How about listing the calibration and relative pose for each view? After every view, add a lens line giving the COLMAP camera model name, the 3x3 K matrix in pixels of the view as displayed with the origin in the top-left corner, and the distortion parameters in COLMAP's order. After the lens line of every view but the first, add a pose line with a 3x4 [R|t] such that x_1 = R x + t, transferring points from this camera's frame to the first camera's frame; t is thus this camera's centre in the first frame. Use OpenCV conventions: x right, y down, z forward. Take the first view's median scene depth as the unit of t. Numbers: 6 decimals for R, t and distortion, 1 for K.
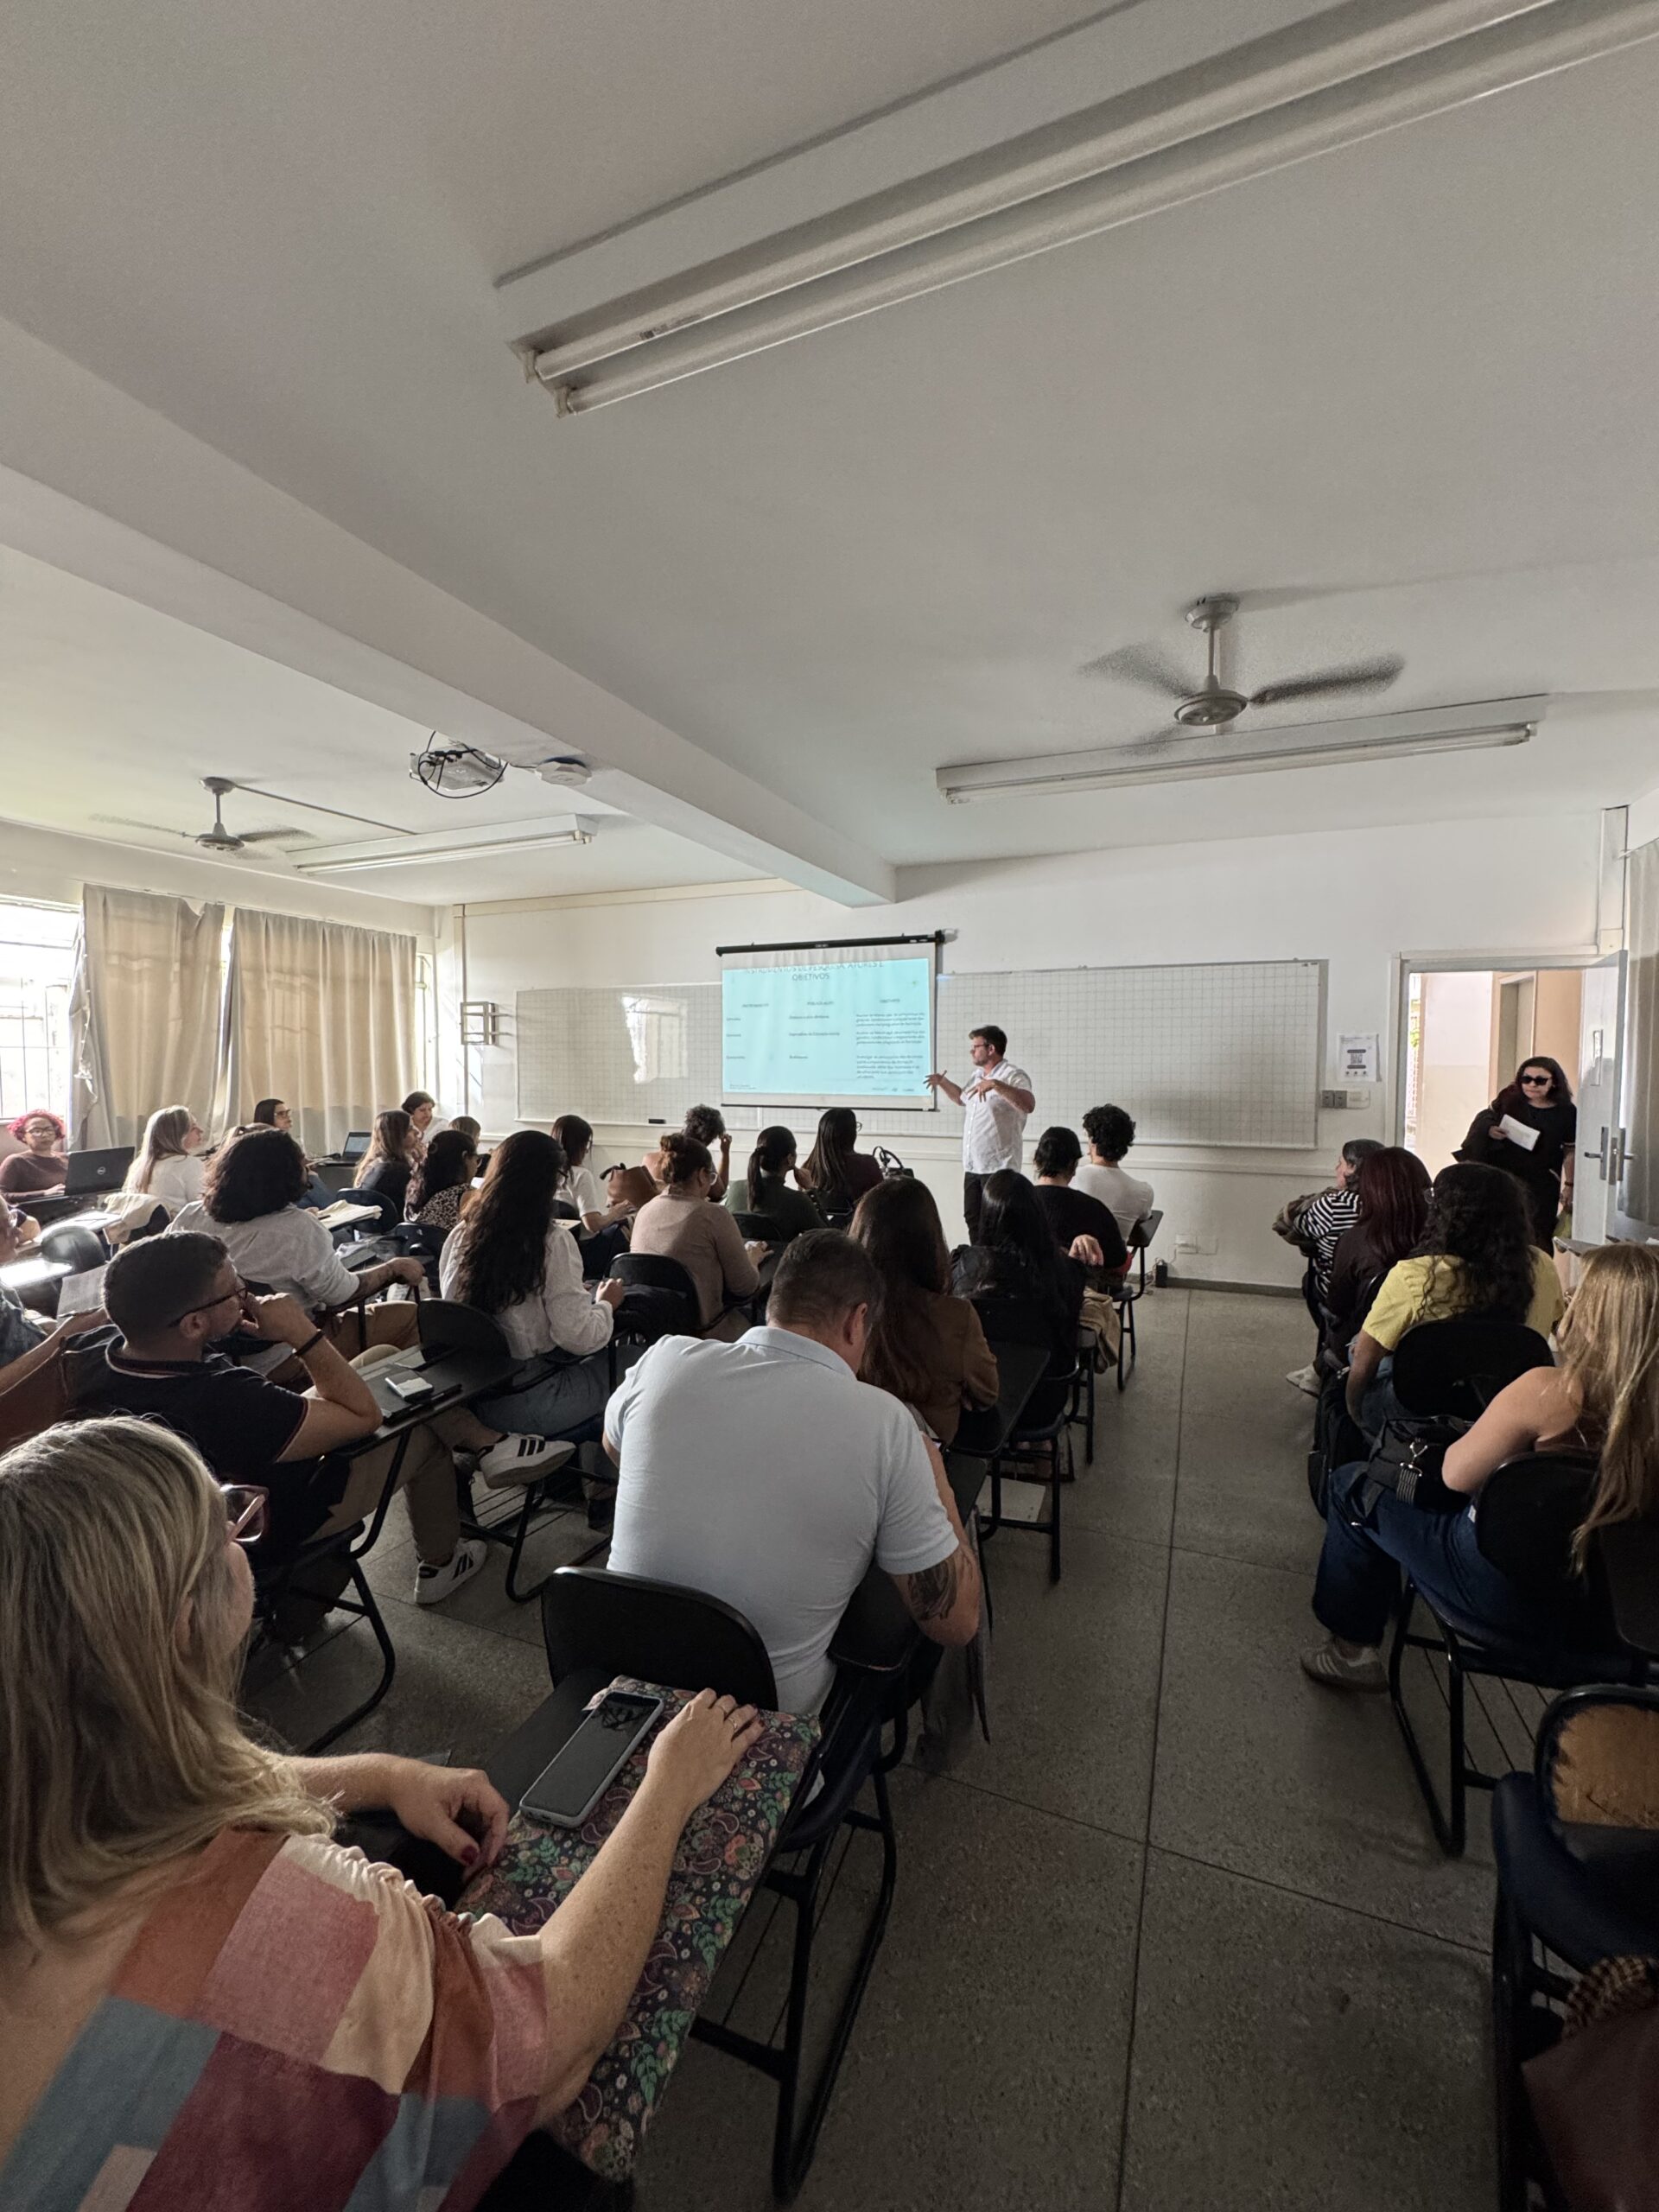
lens RADIAL K [[876.4, 0, 827.8], [0, 876.4, 1111.4], [0, 0, 1]] dist [0.000578, 0.000074]
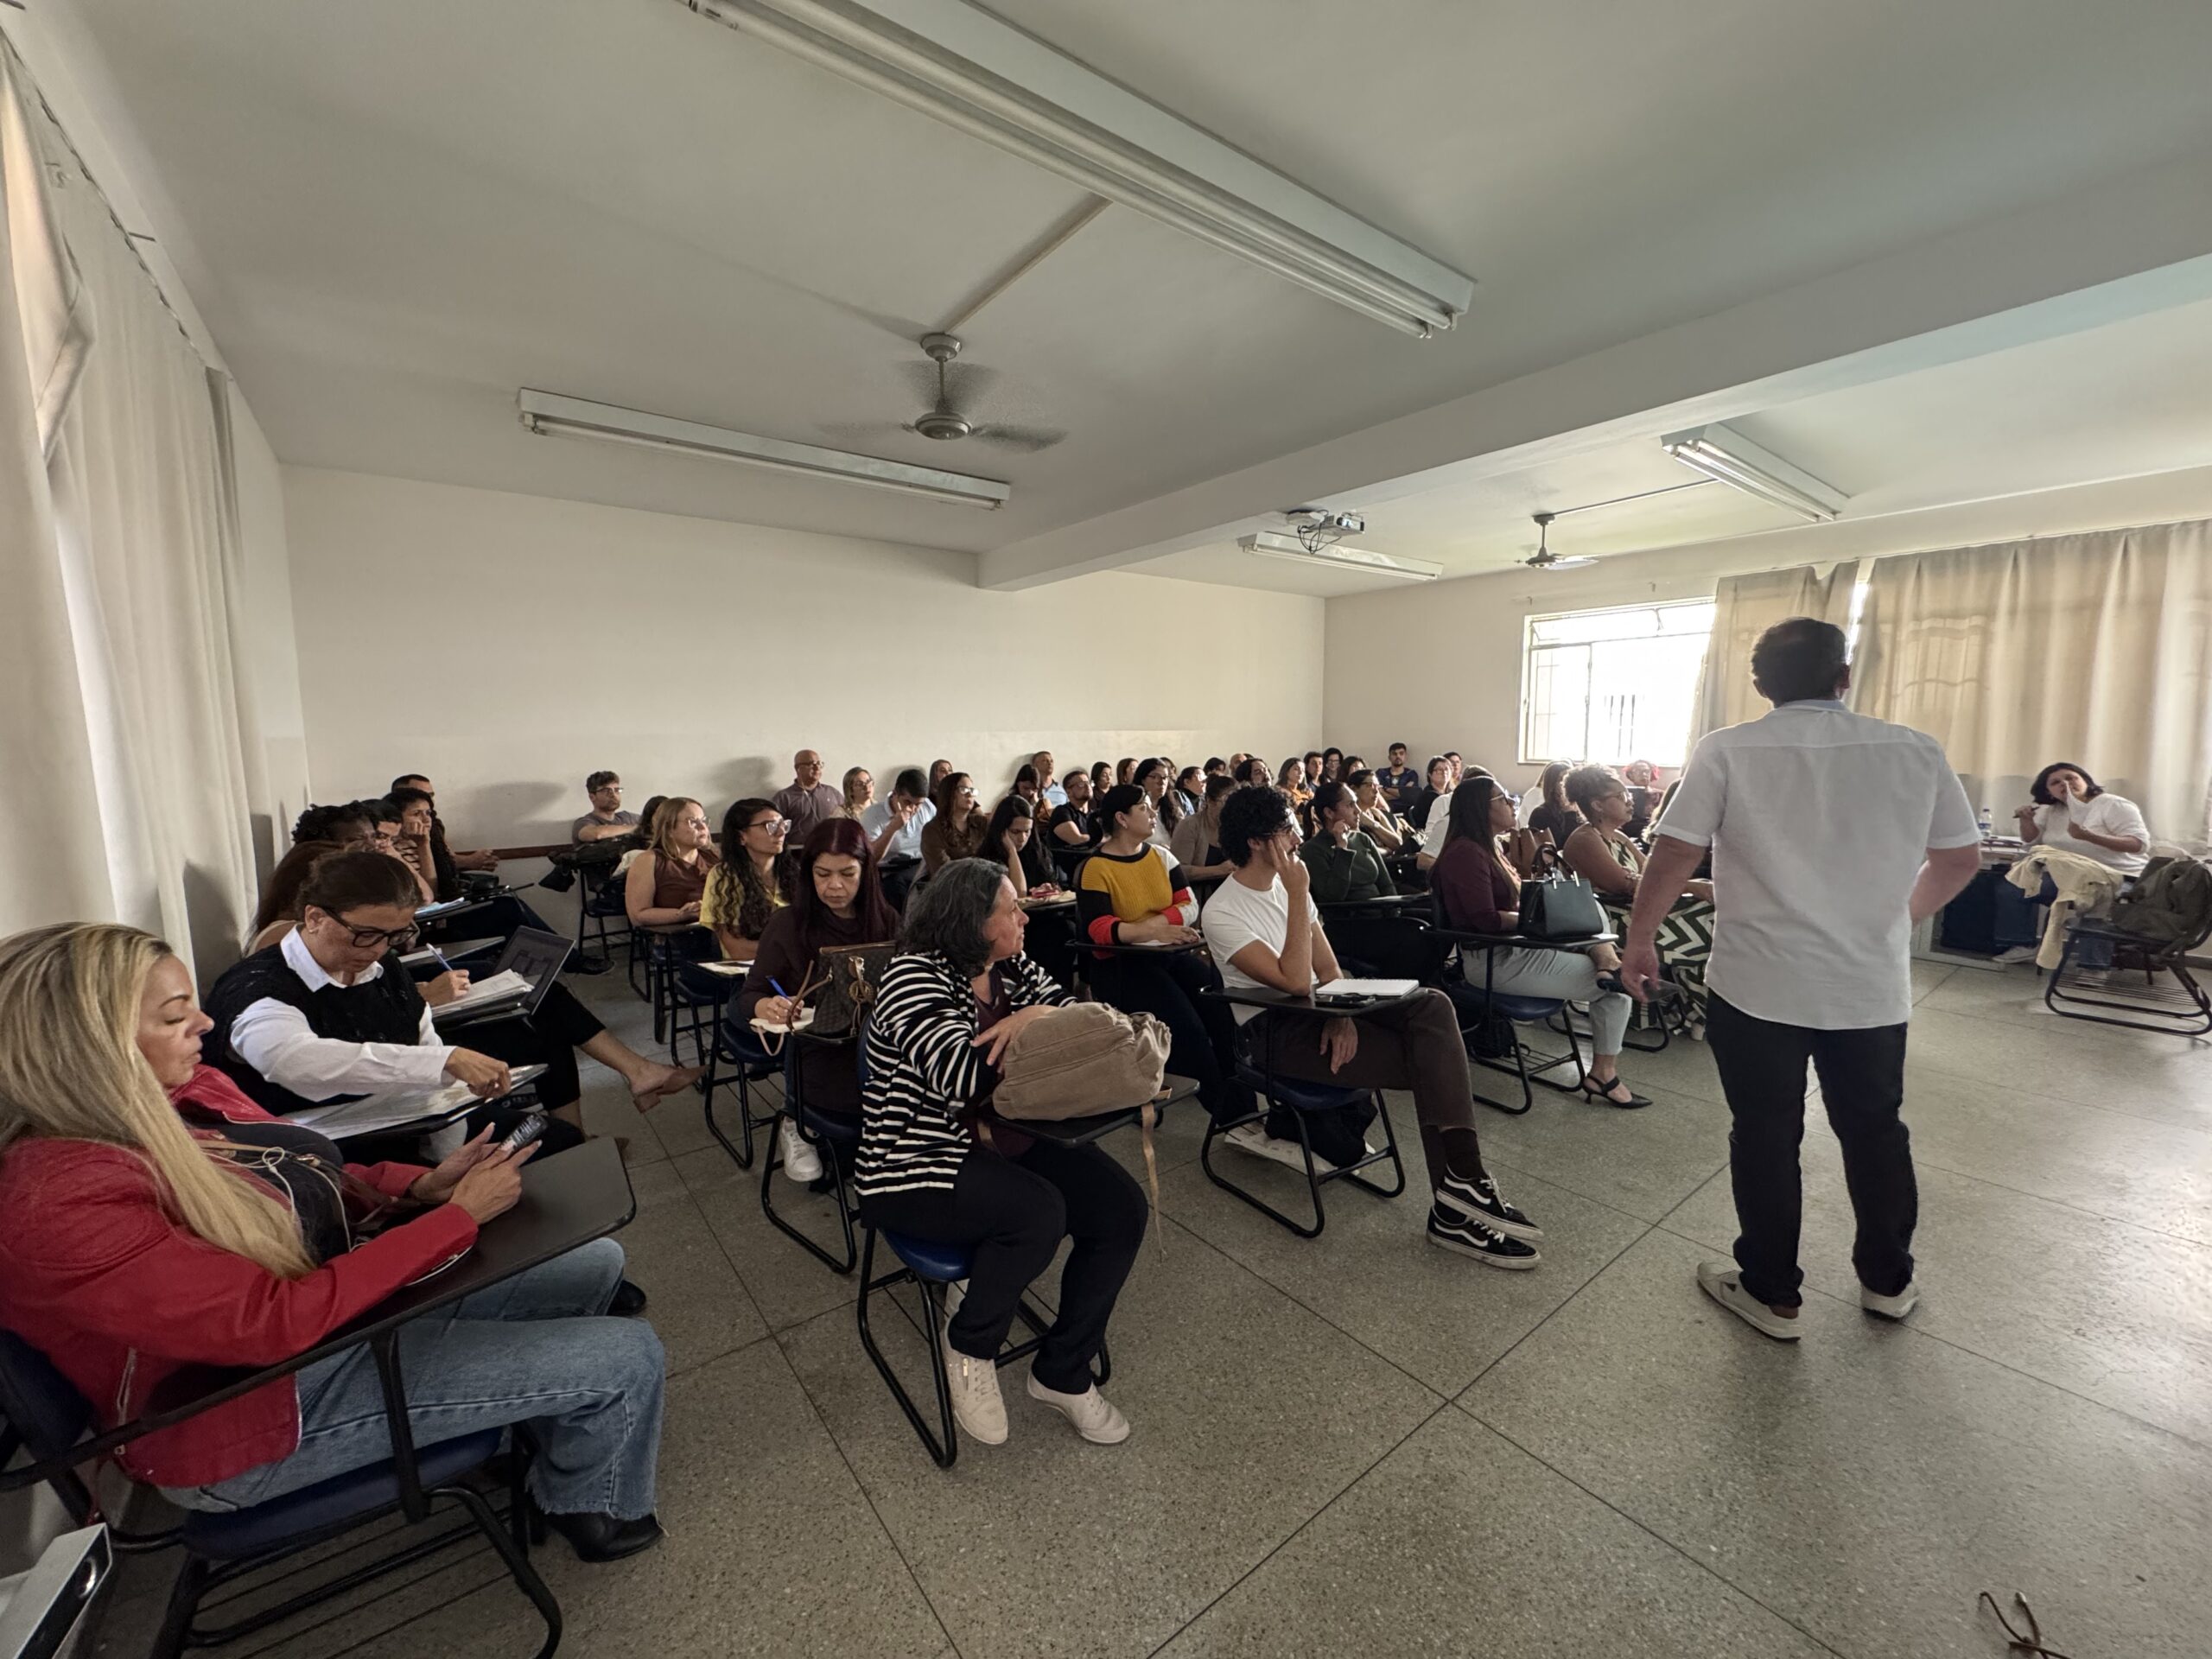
lens RADIAL K [[876.4, 0, 1095.9], [0, 876.4, 833.7], [0, 0, 1]] dist [0.000578, 0.000074]
pose [[-0.489302, 0.100602, -0.866293, 0.089975], [-0.039474, 0.989752, 0.137235, -0.005232], [0.871221, 0.101345, -0.480316, 0.114976]]
